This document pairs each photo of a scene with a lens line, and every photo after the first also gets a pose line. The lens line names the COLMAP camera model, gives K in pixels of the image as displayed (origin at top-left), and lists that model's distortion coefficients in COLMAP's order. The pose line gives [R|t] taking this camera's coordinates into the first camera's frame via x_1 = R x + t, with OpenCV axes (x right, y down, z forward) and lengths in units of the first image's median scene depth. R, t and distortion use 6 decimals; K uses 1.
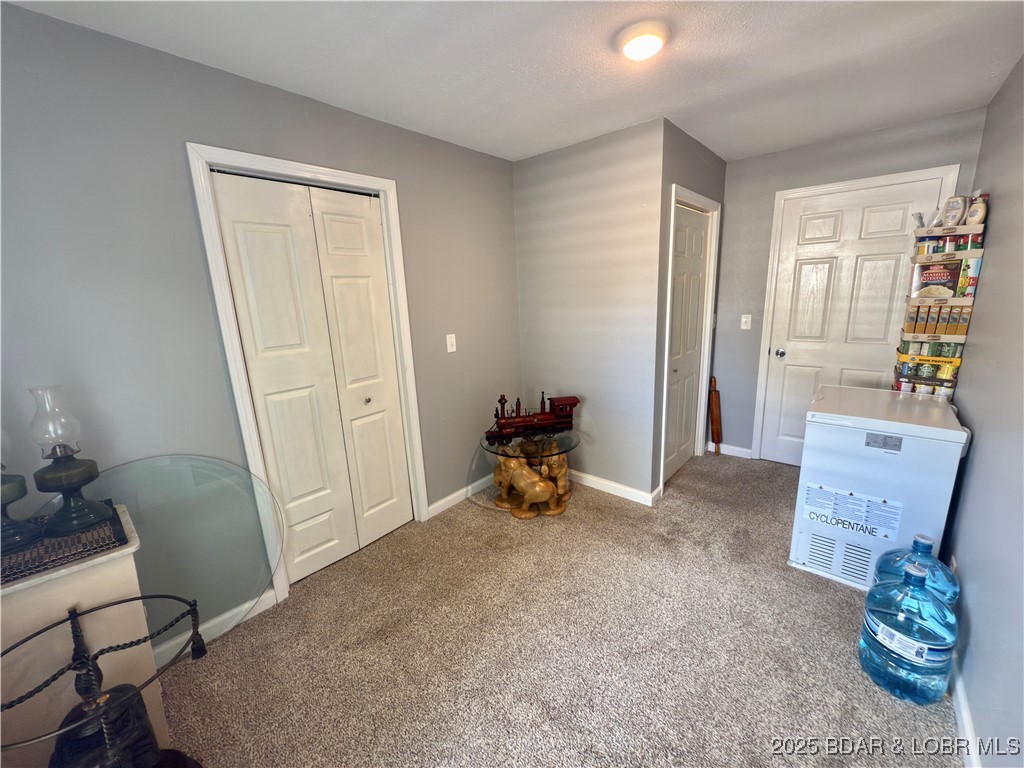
lens RADIAL K [[408.8, 0, 512.8], [0, 408.8, 381.8], [0, 0, 1]] dist [-0.000268, 0.000499]
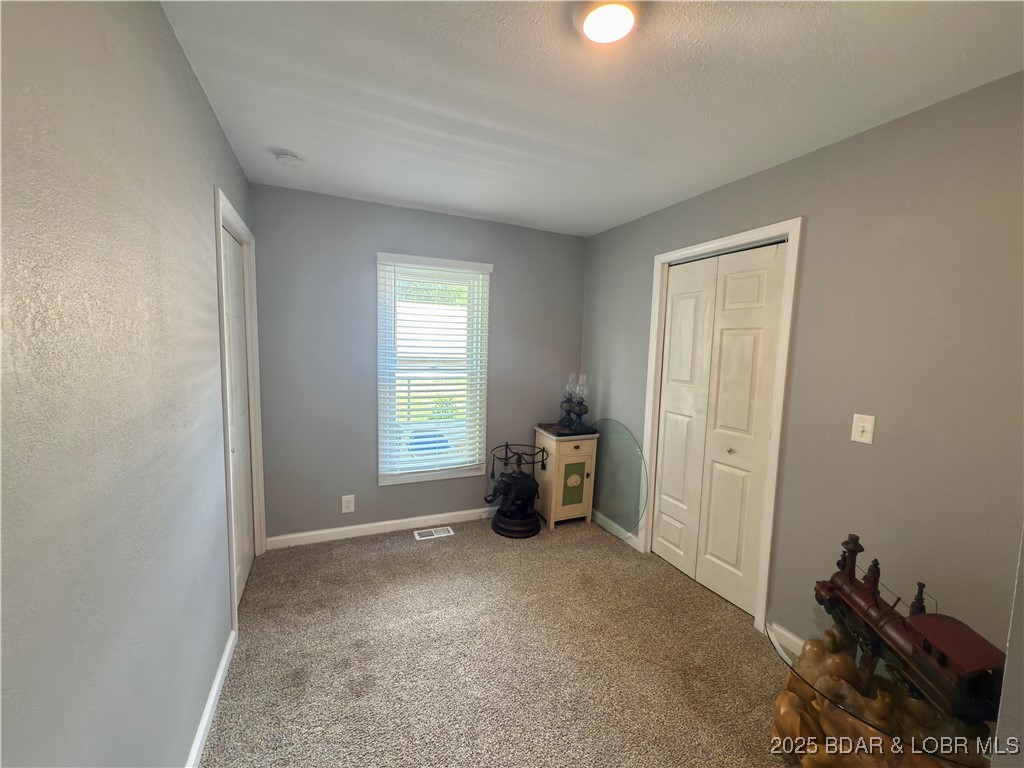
lens RADIAL K [[408.8, 0, 512.1], [0, 408.8, 383.7], [0, 0, 1]] dist [-0.000268, 0.000499]
pose [[-0.423338, 0.114007, -0.898770, 0.779758], [-0.211170, 0.952308, 0.220263, -0.226712], [0.881018, 0.283039, -0.379074, 0.906586]]
